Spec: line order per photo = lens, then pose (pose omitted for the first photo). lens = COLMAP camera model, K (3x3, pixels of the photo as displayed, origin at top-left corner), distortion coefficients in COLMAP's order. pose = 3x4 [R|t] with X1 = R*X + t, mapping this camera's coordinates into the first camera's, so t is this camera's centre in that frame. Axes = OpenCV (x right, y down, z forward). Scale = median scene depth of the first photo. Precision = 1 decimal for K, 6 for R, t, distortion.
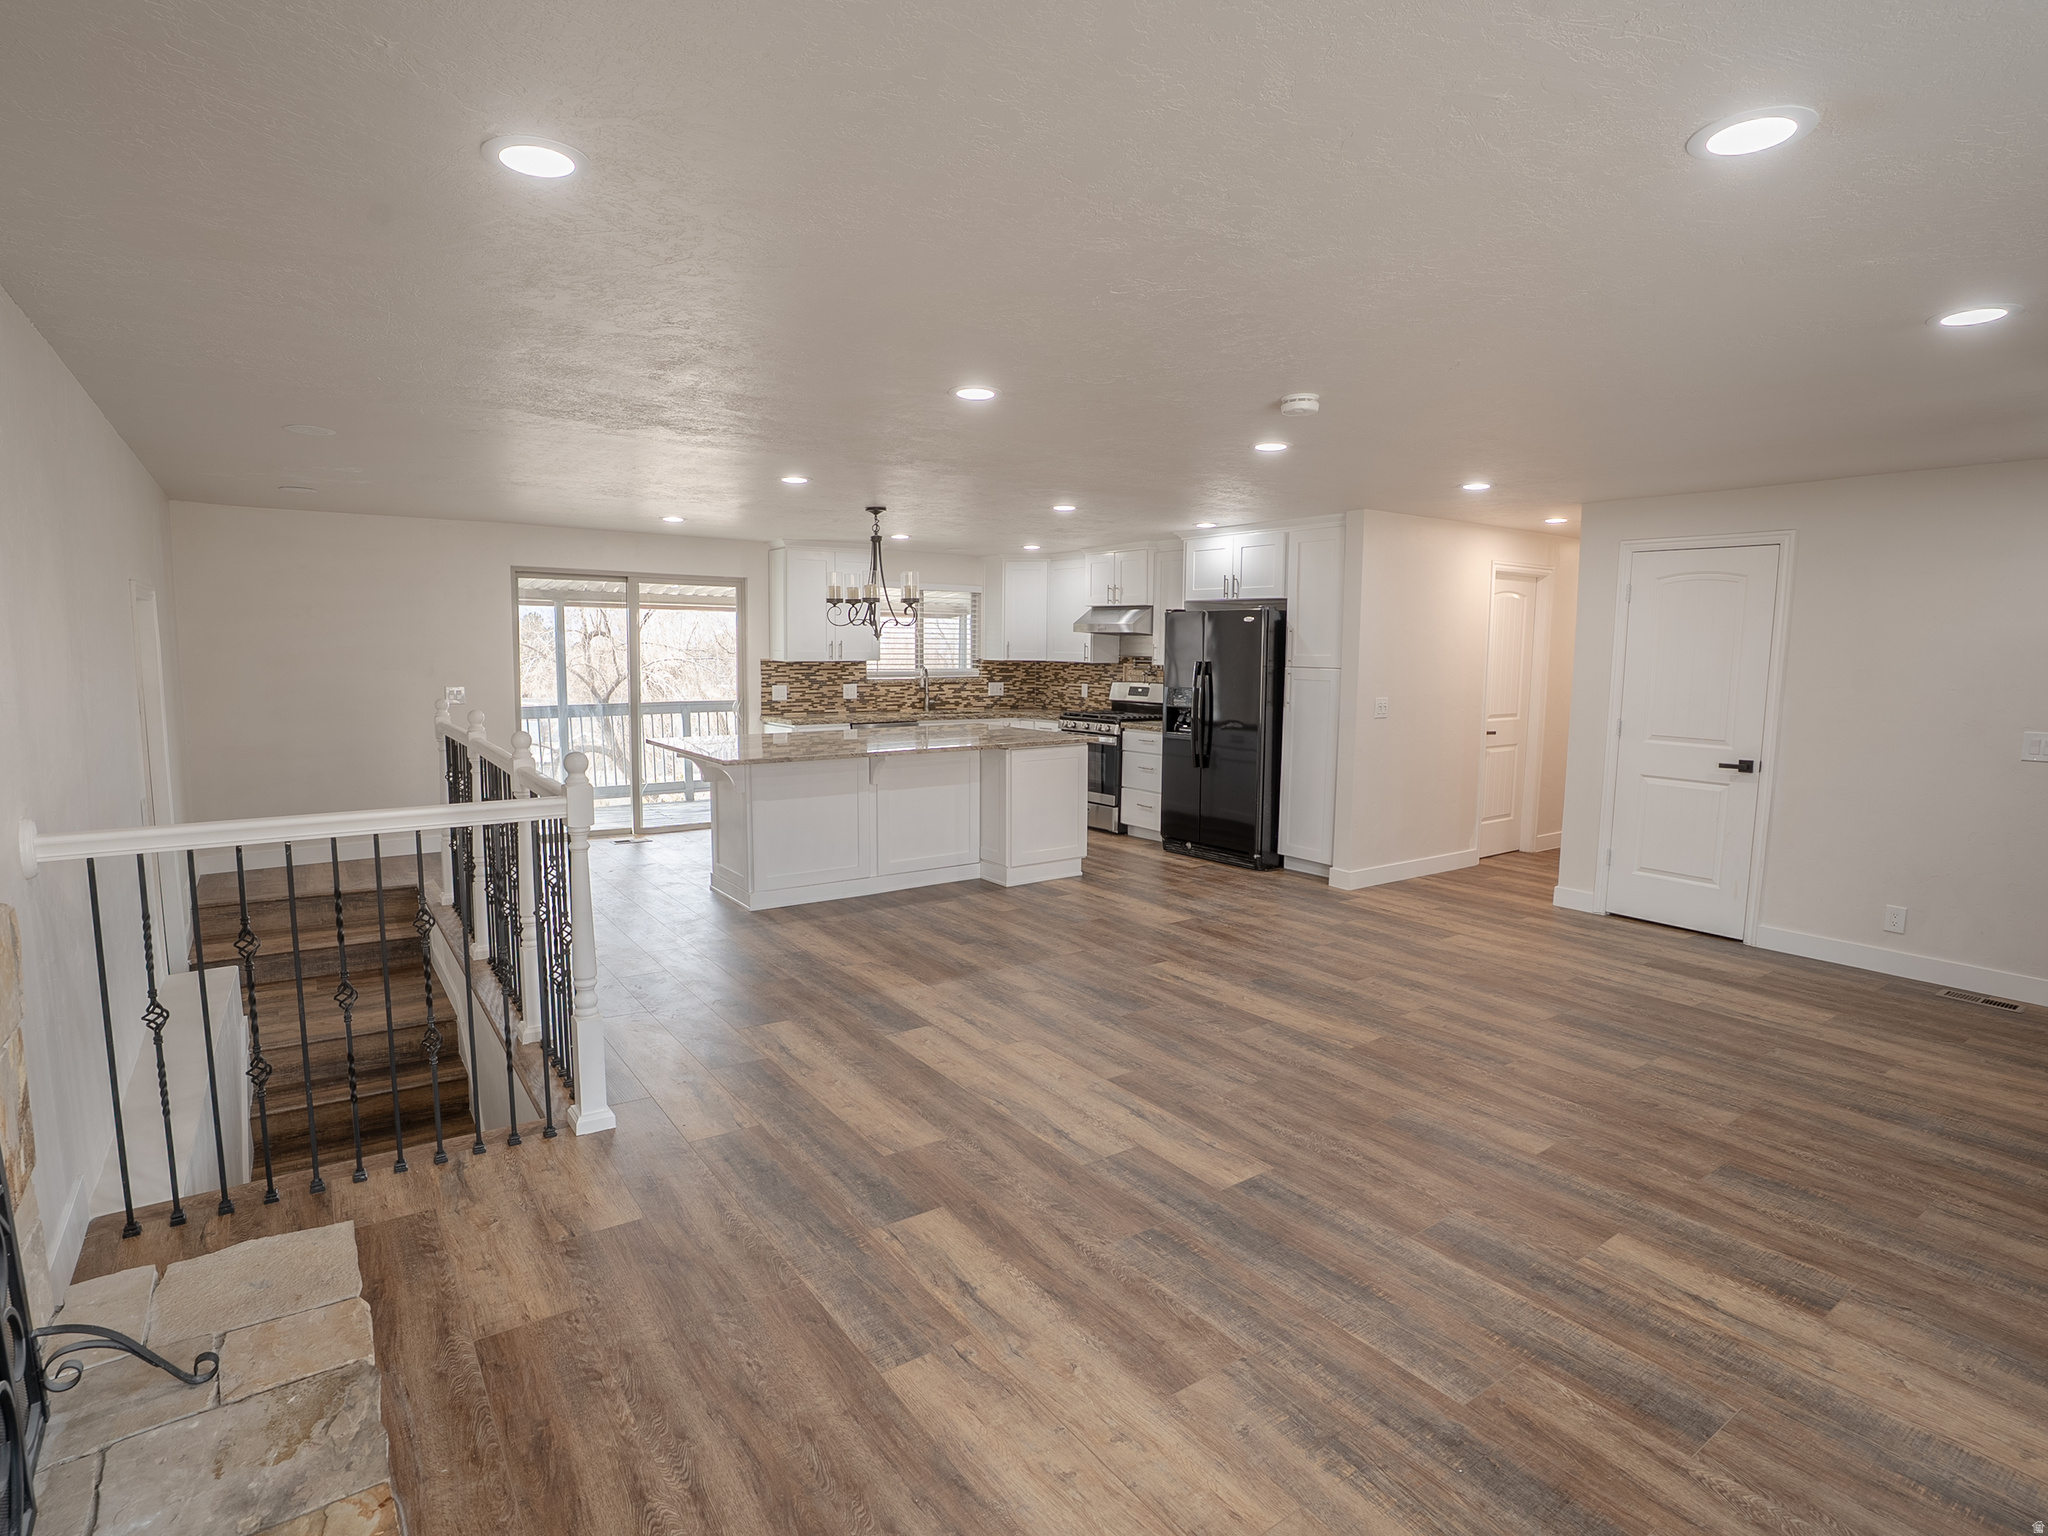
lens RADIAL K [[1066.2, 0, 1011.0], [0, 1066.2, 766.5], [0, 0, 1]] dist [-0.020961, 0.002289]
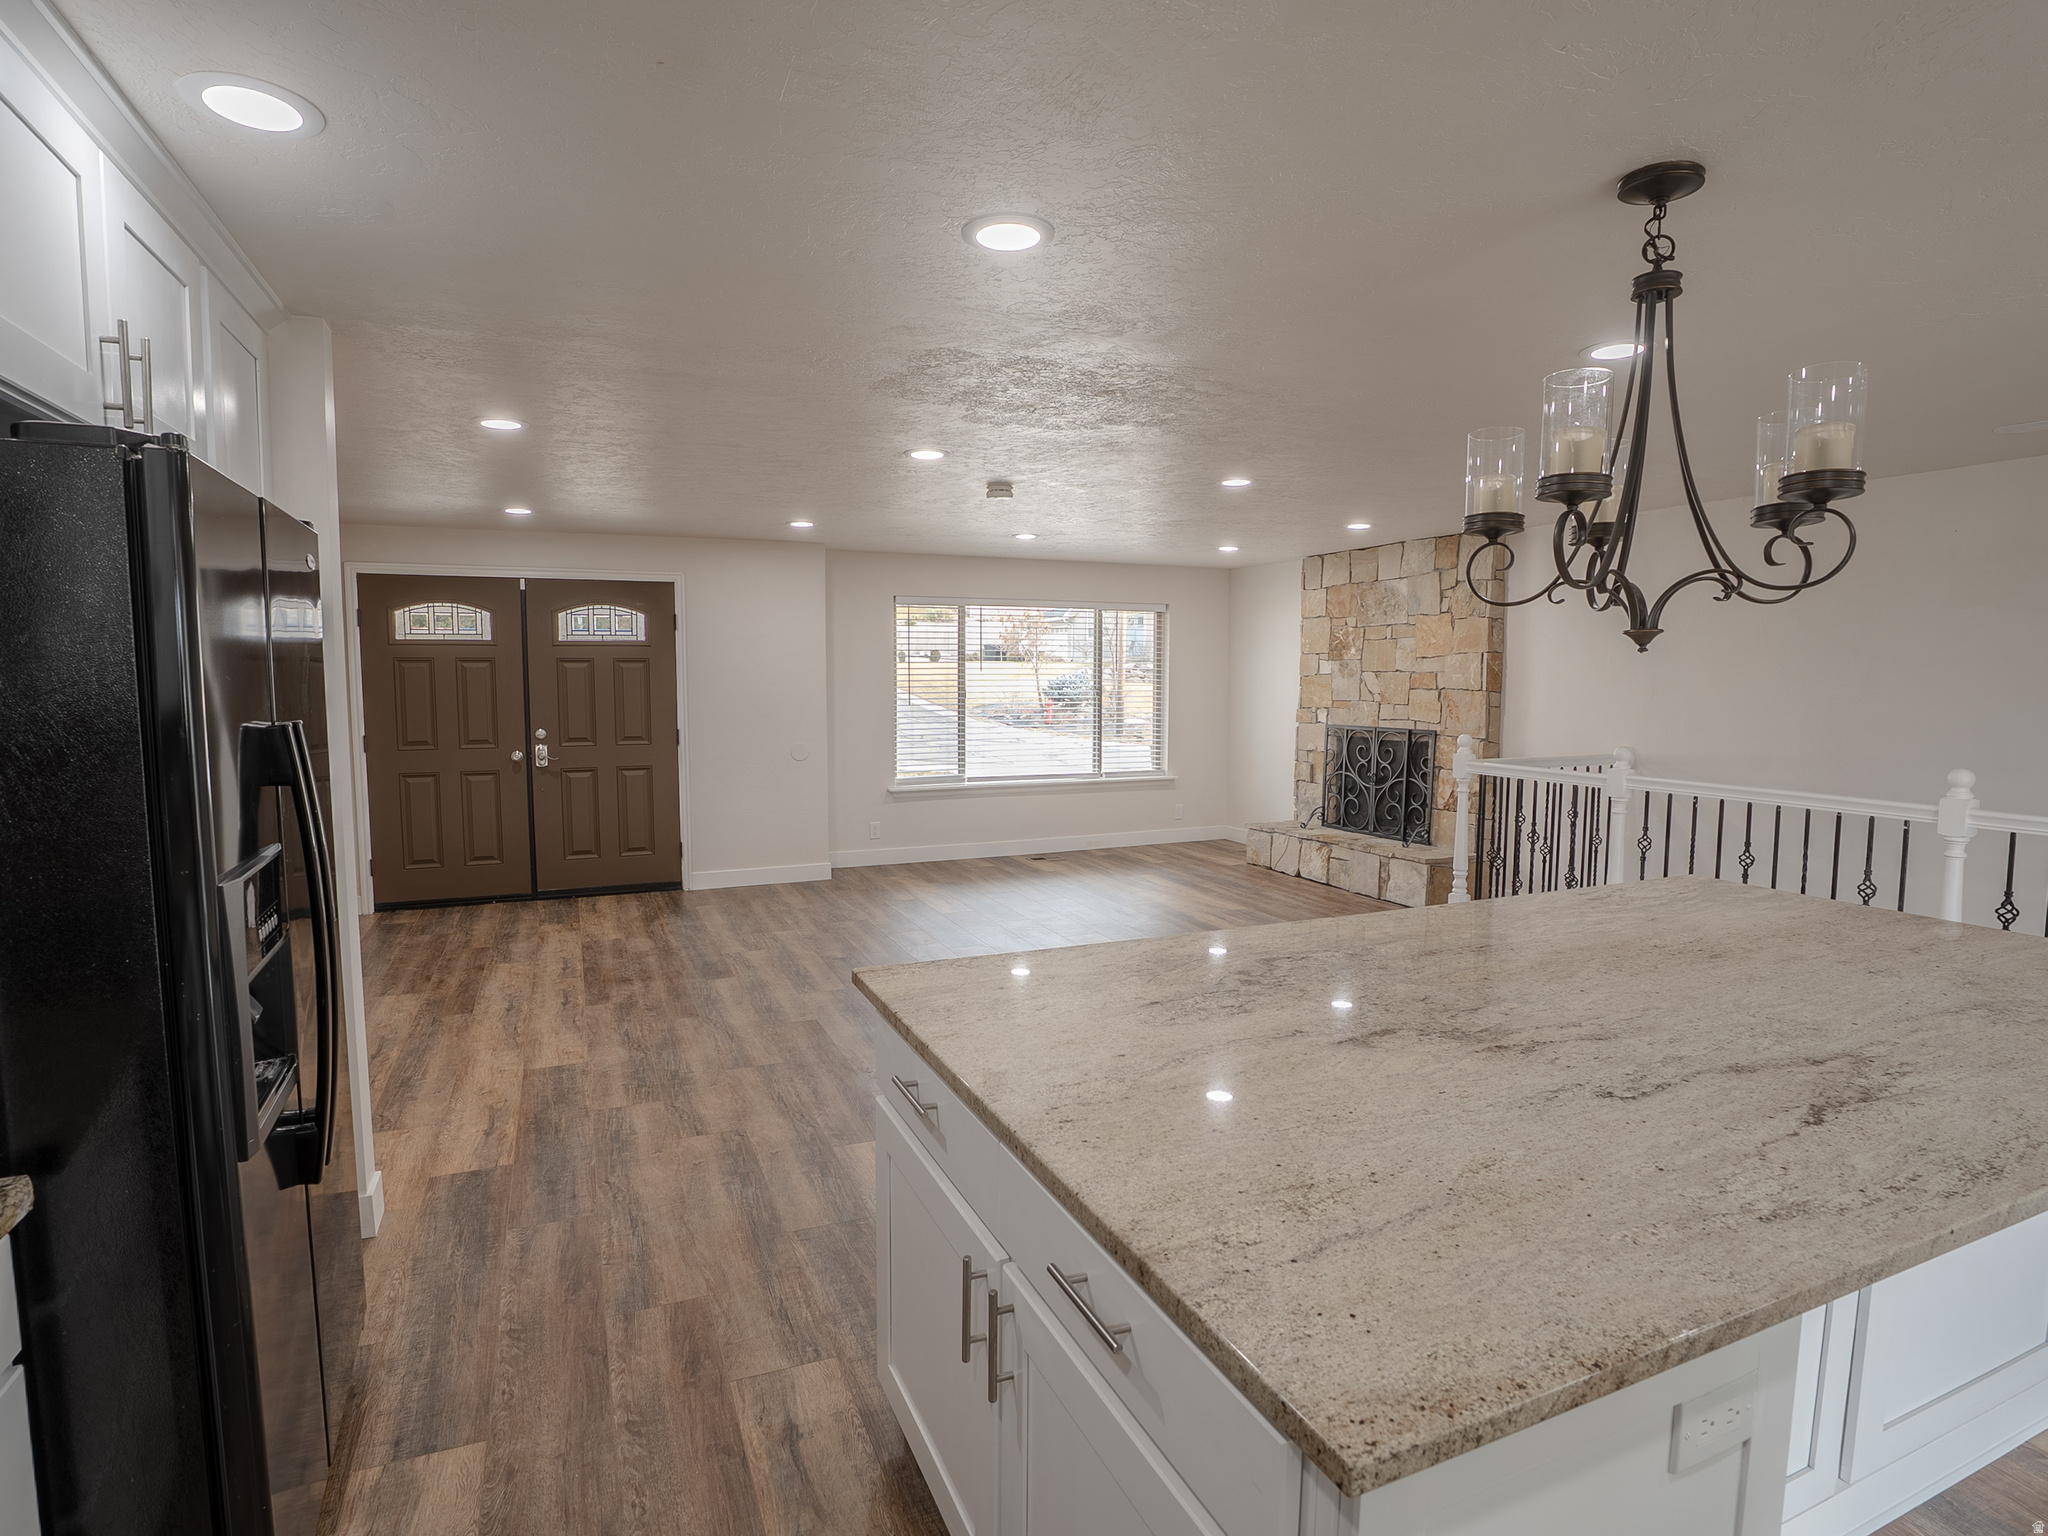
lens RADIAL K [[1066.2, 0, 1006.8], [0, 1066.2, 766.4], [0, 0, 1]] dist [-0.020961, 0.002289]
pose [[-0.975139, -0.028221, 0.219790, -0.033436], [0.018522, 0.978006, 0.207754, -0.185068], [-0.220819, 0.206660, -0.953169, 1.631882]]
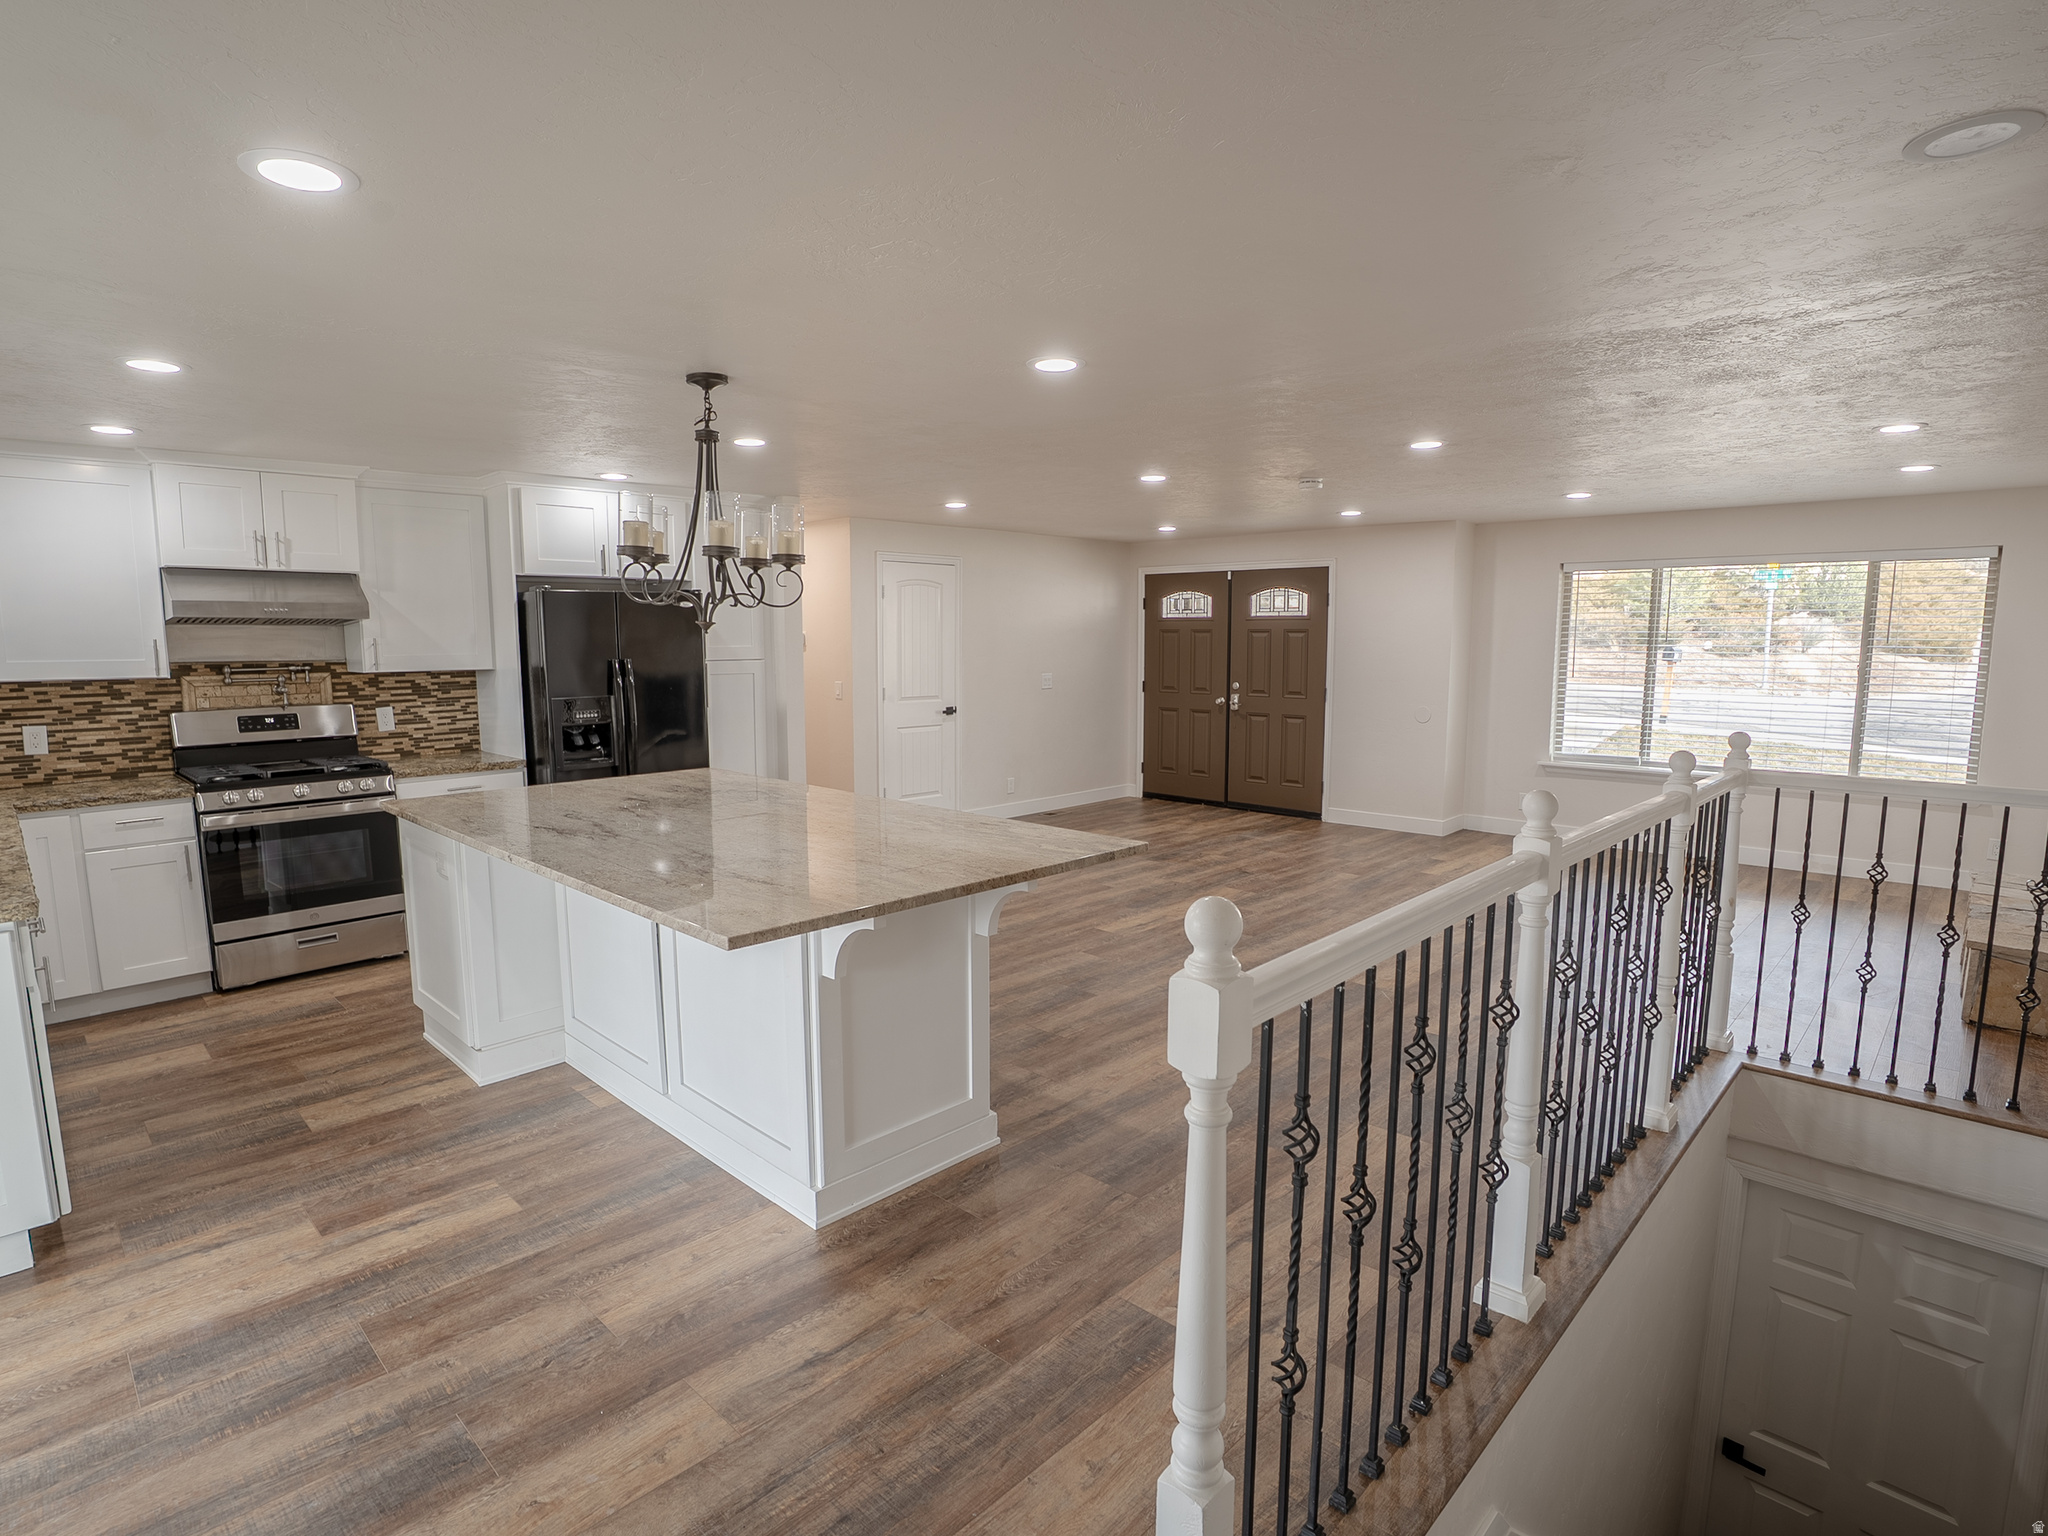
lens RADIAL K [[1066.2, 0, 1013.8], [0, 1066.2, 777.8], [0, 0, 1]] dist [-0.020961, 0.002289]
pose [[-0.178691, -0.140294, 0.973852, -0.837450], [0.116616, 0.979785, 0.162546, -0.145900], [-0.976970, 0.142612, -0.158718, 1.186201]]
